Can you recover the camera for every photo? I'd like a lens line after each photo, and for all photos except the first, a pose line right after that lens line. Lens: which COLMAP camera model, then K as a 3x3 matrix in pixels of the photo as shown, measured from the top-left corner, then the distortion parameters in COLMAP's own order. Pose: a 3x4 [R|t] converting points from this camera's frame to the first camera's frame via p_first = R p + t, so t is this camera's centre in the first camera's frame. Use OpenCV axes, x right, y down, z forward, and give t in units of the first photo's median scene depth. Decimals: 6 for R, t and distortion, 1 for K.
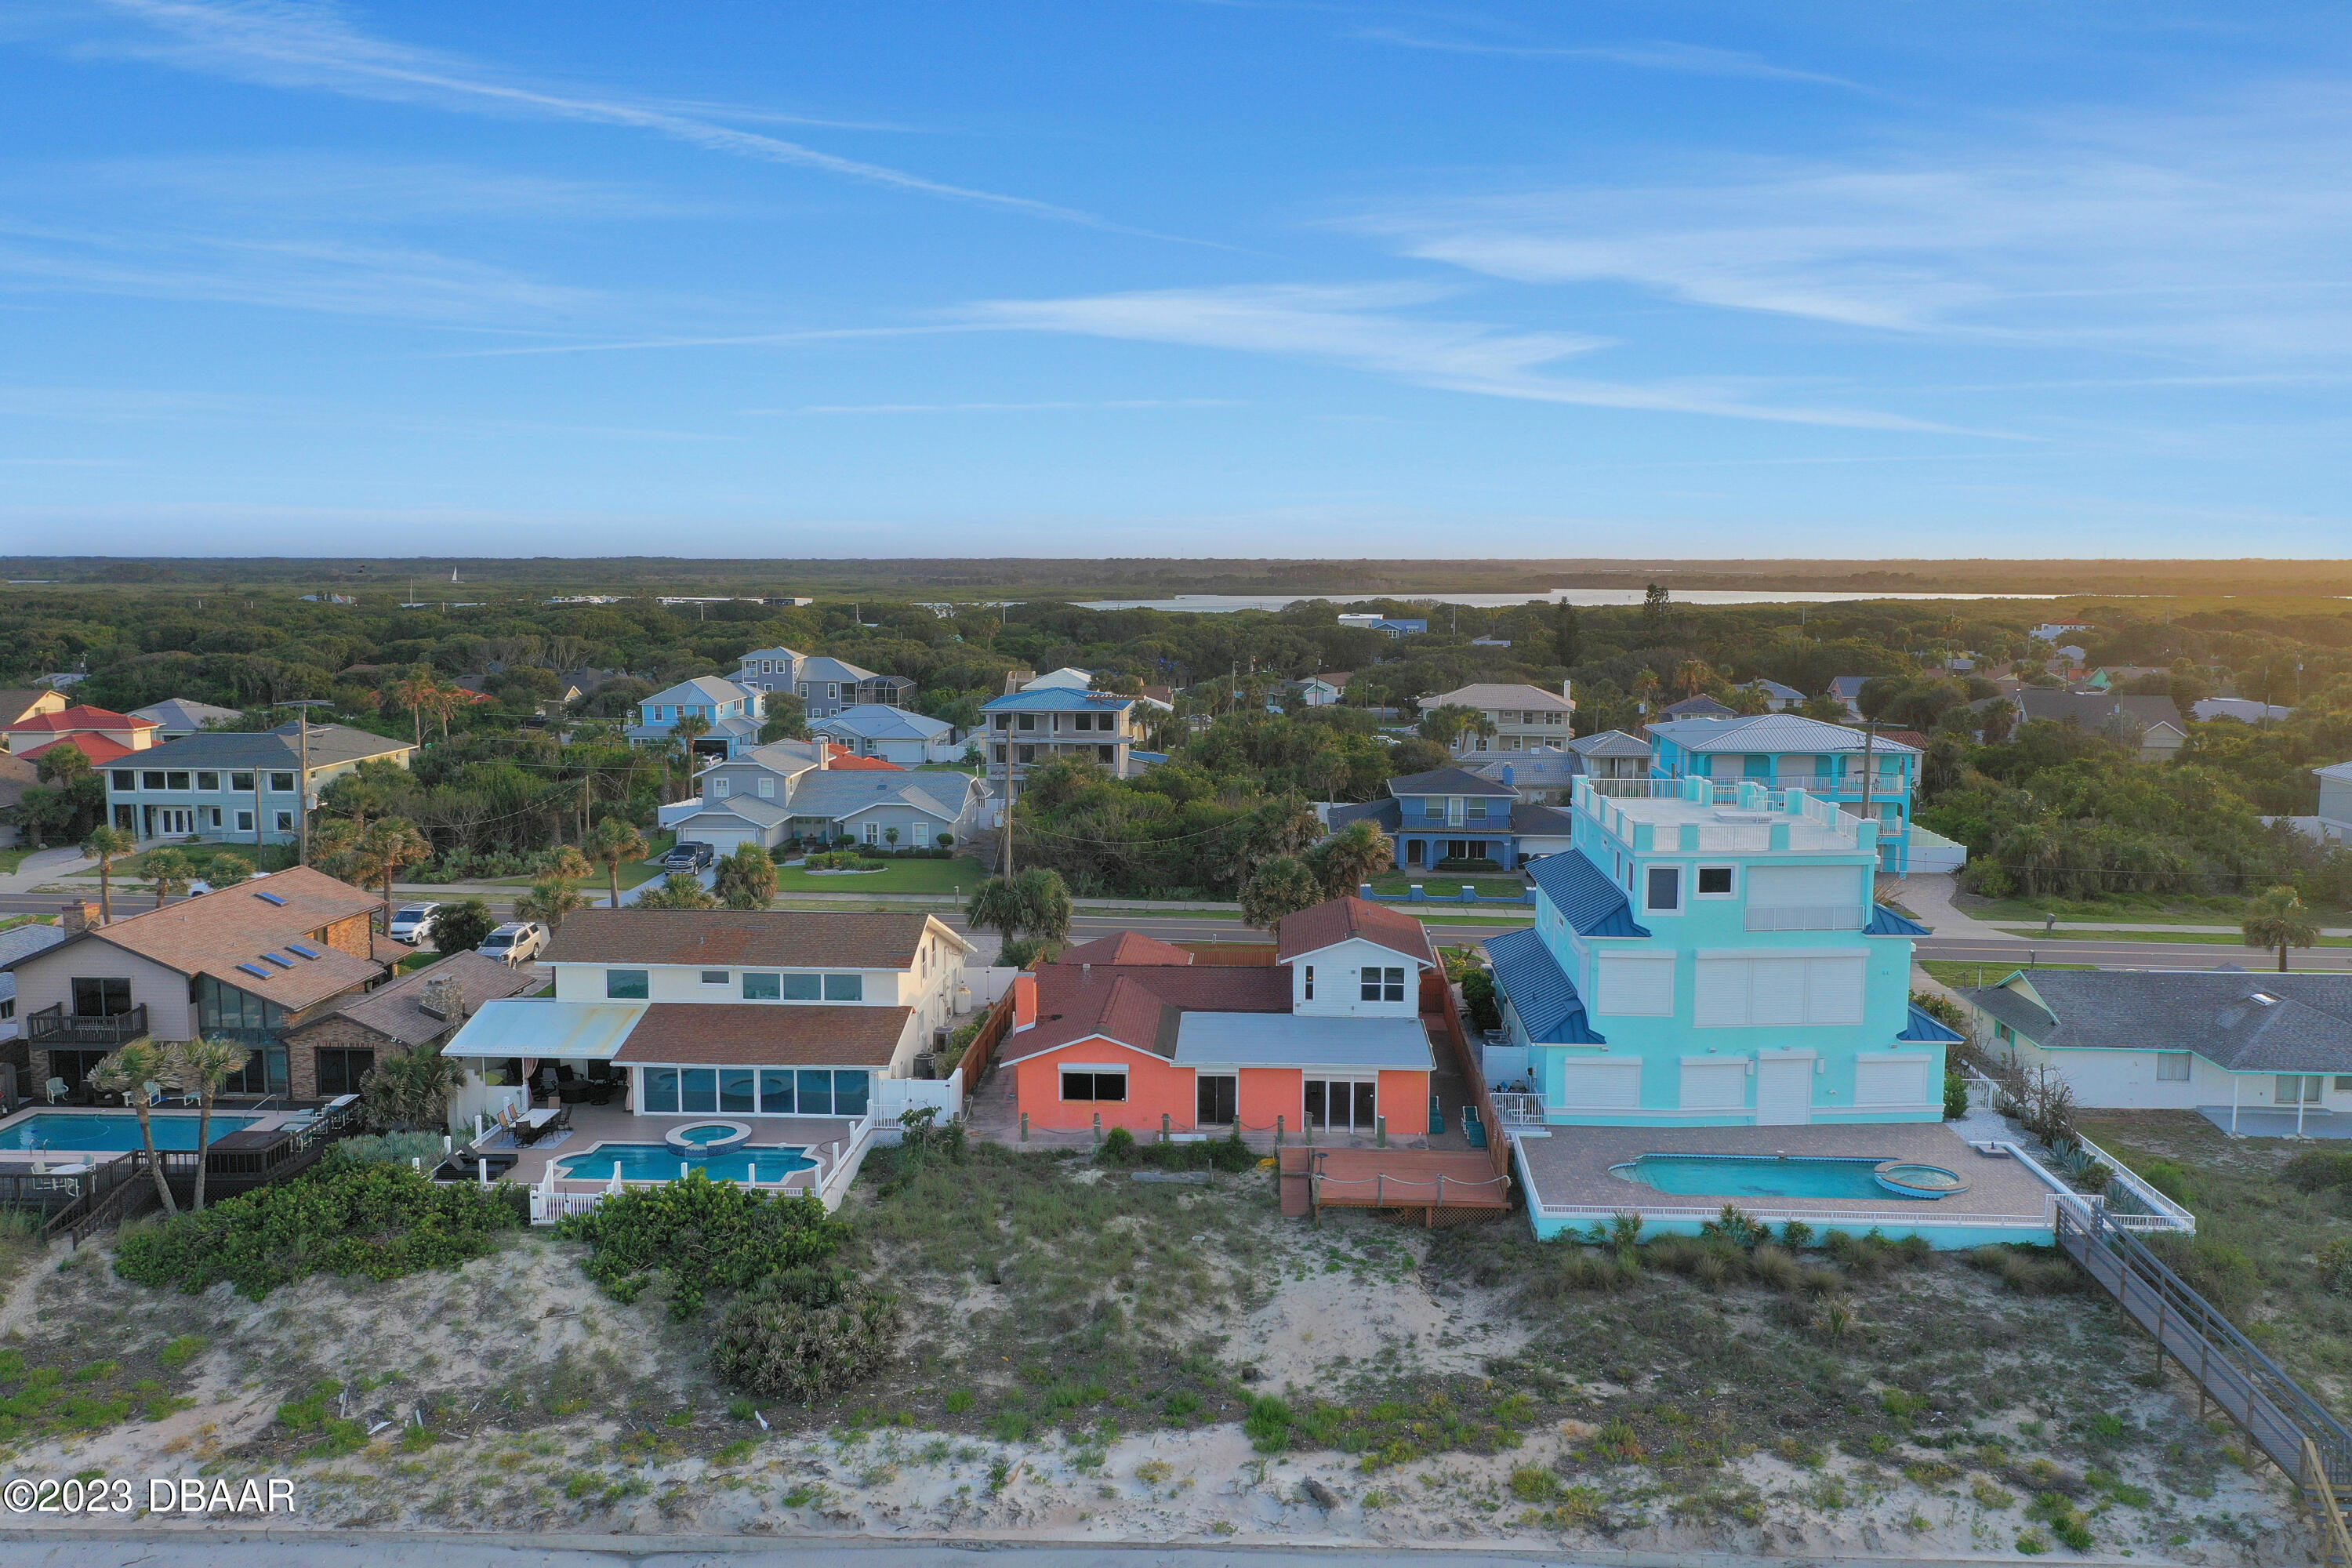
lens RADIAL K [[1885.1, 0, 1192.9], [0, 1885.1, 780.2], [0, 0, 1]] dist [0.020453, 0.006734]
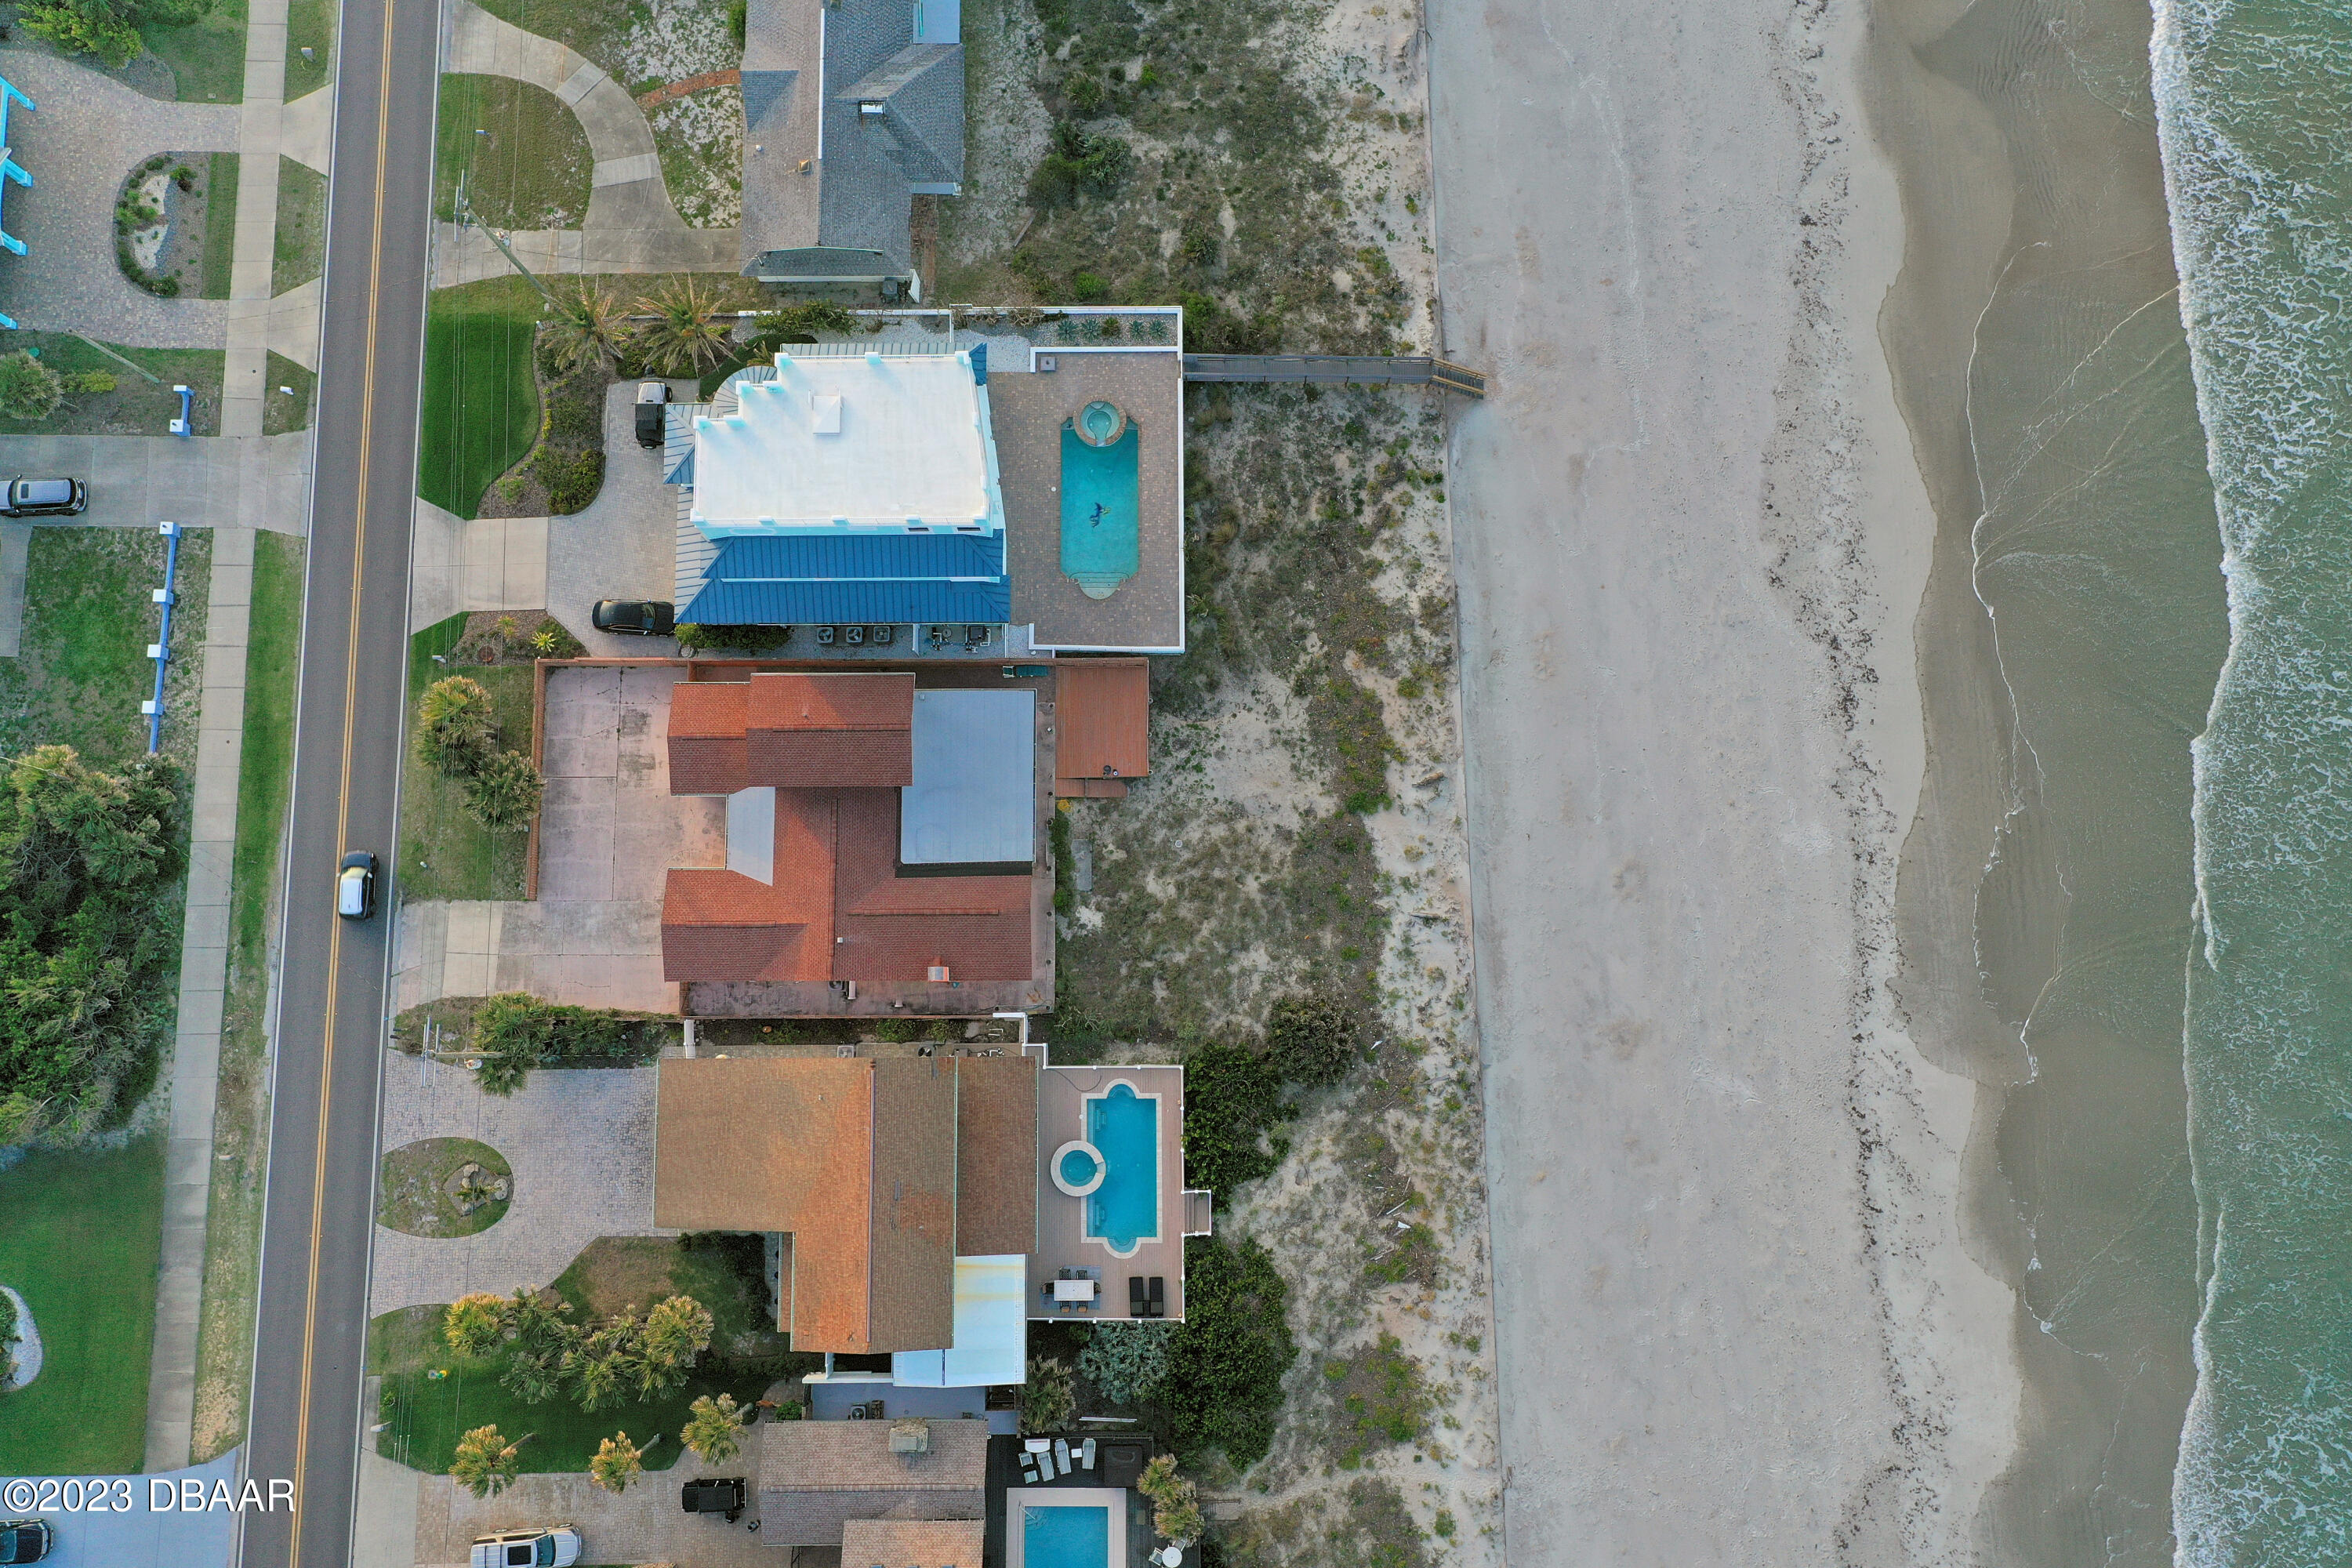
lens RADIAL K [[1933.6, 0, 1163.7], [0, 1933.6, 759.5], [0, 0, 1]] dist [0.003147, 0.014057]
pose [[-0.055030, -0.987410, 0.148304, -0.194869], [0.114250, 0.141326, 0.983348, -1.611051], [-0.991927, 0.071057, 0.105035, 0.870947]]
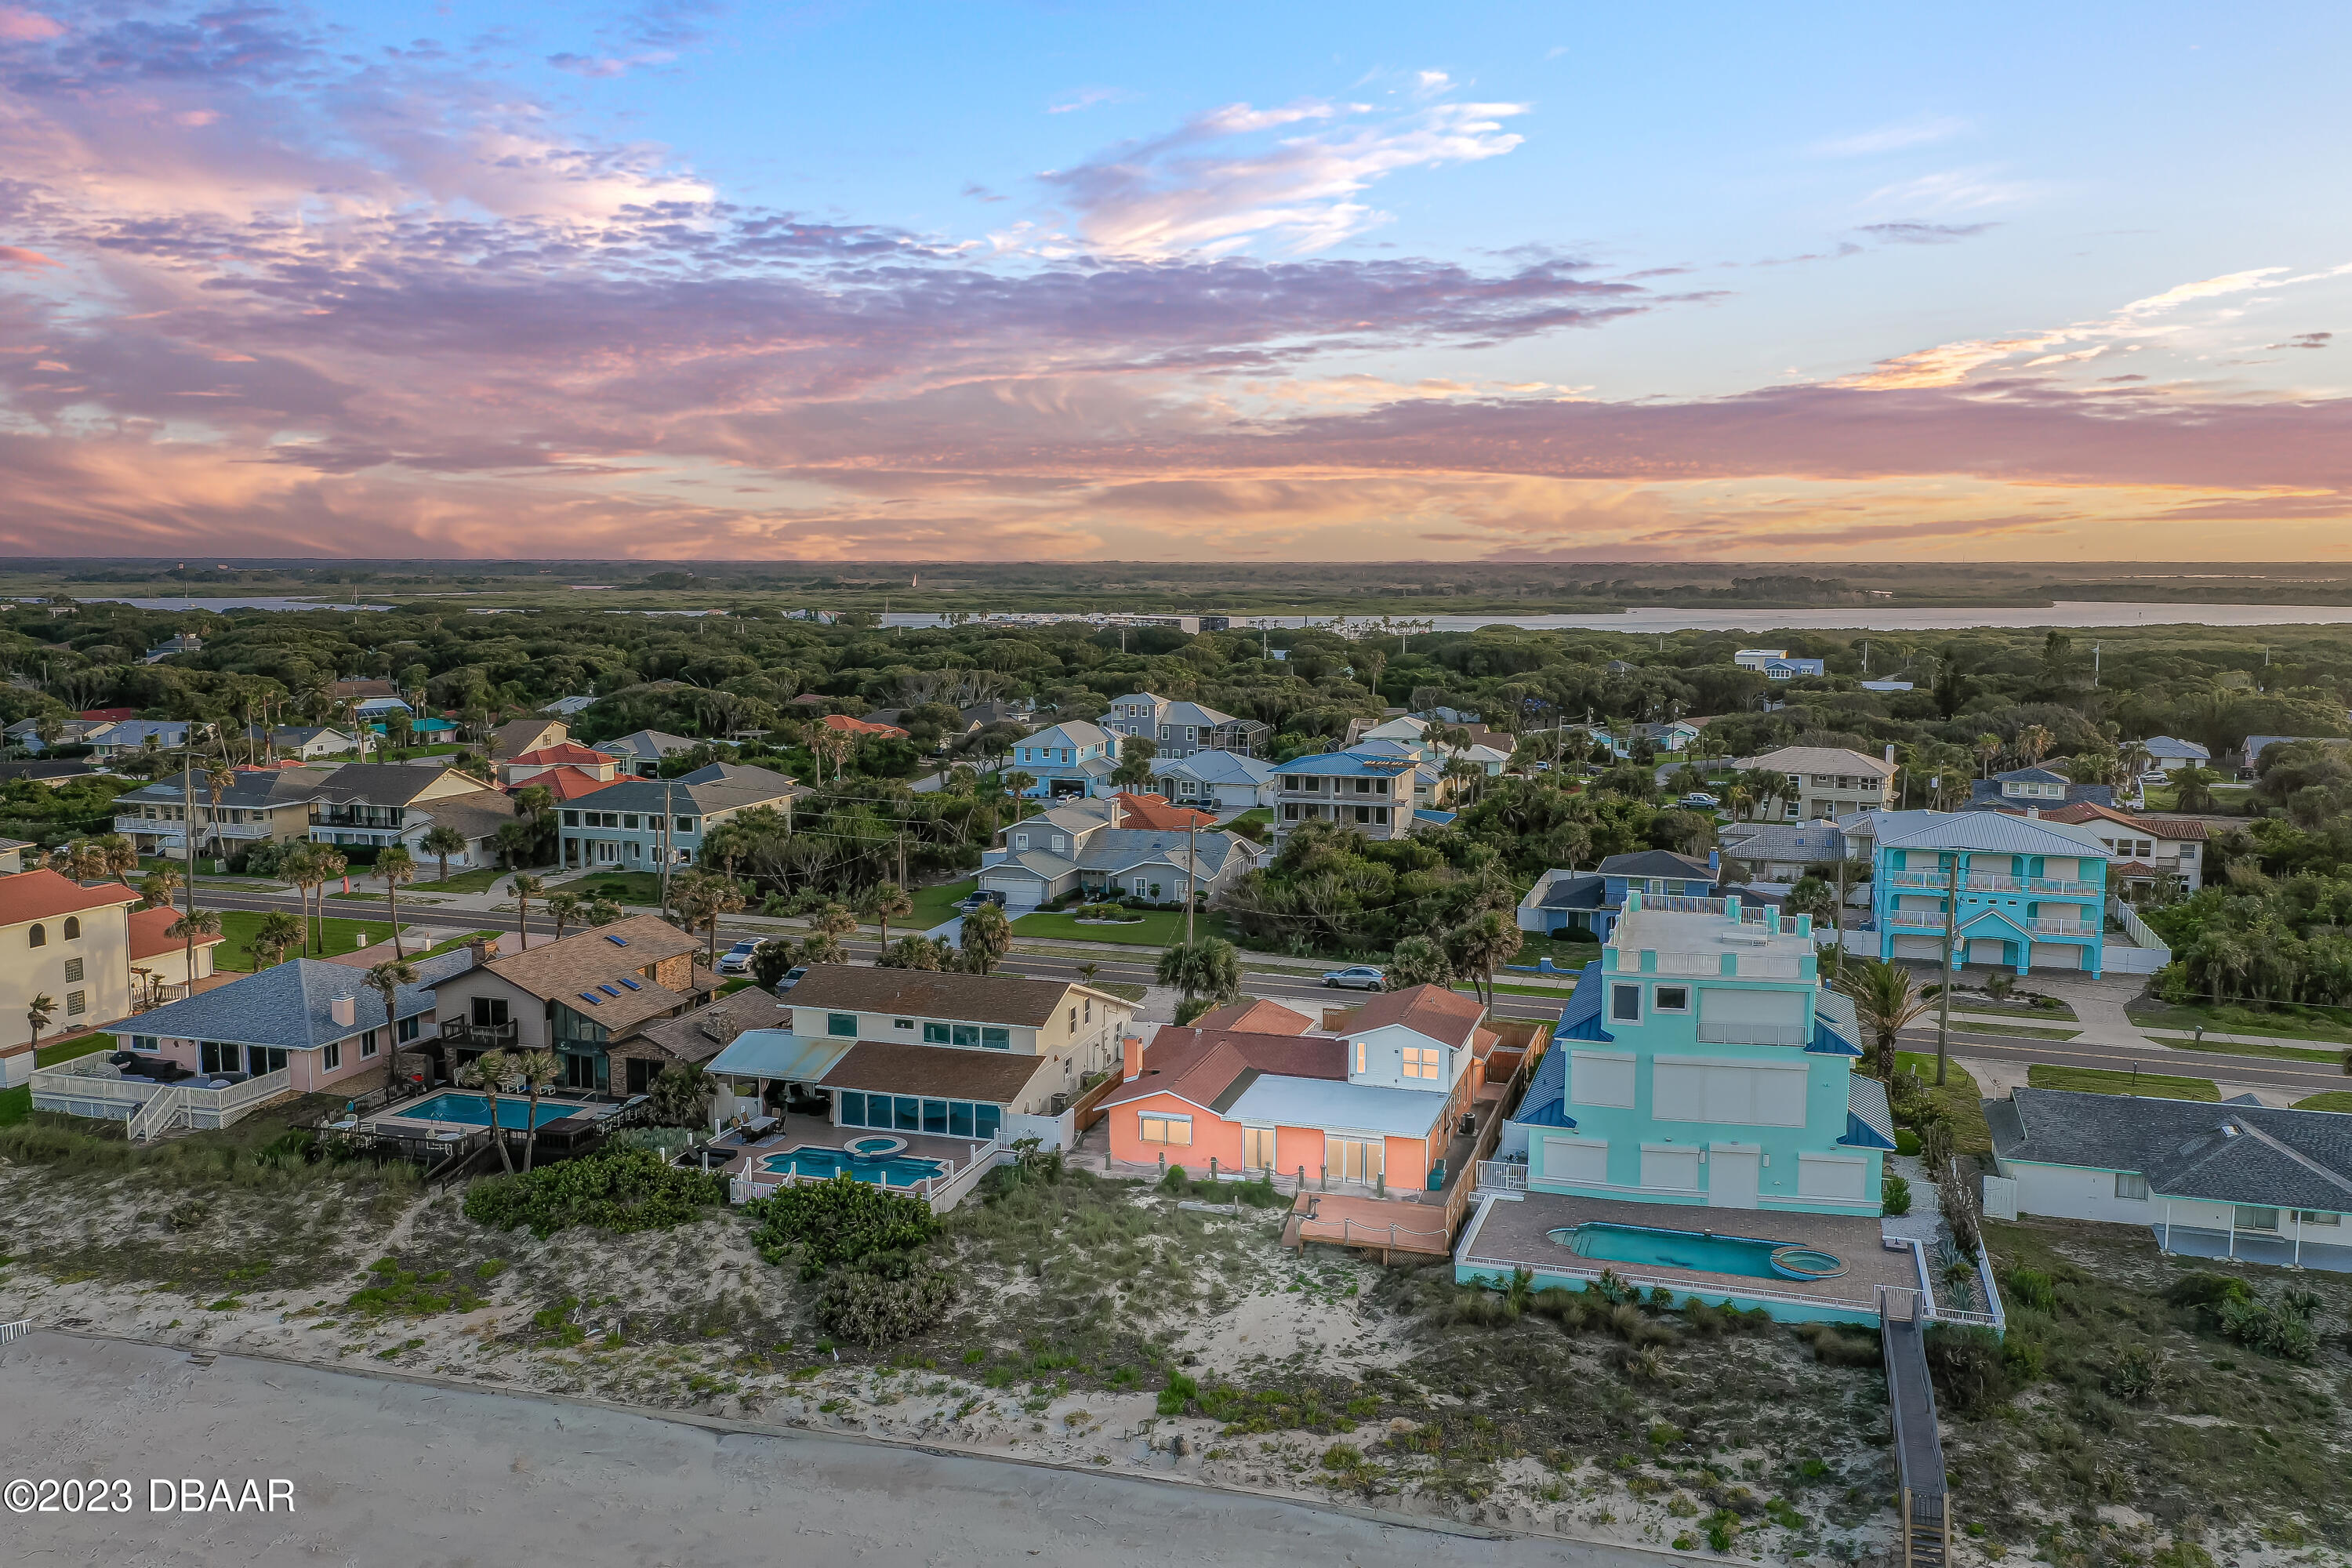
lens RADIAL K [[1915.9, 0, 1189.9], [0, 1915.9, 783.9], [0, 0, 1]] dist [0.035621, 0.004168]
pose [[0.968813, 0.030653, -0.245889, 0.329639], [-0.030494, 0.999525, 0.004455, -0.093251], [0.245909, 0.003182, 0.969288, -0.299794]]
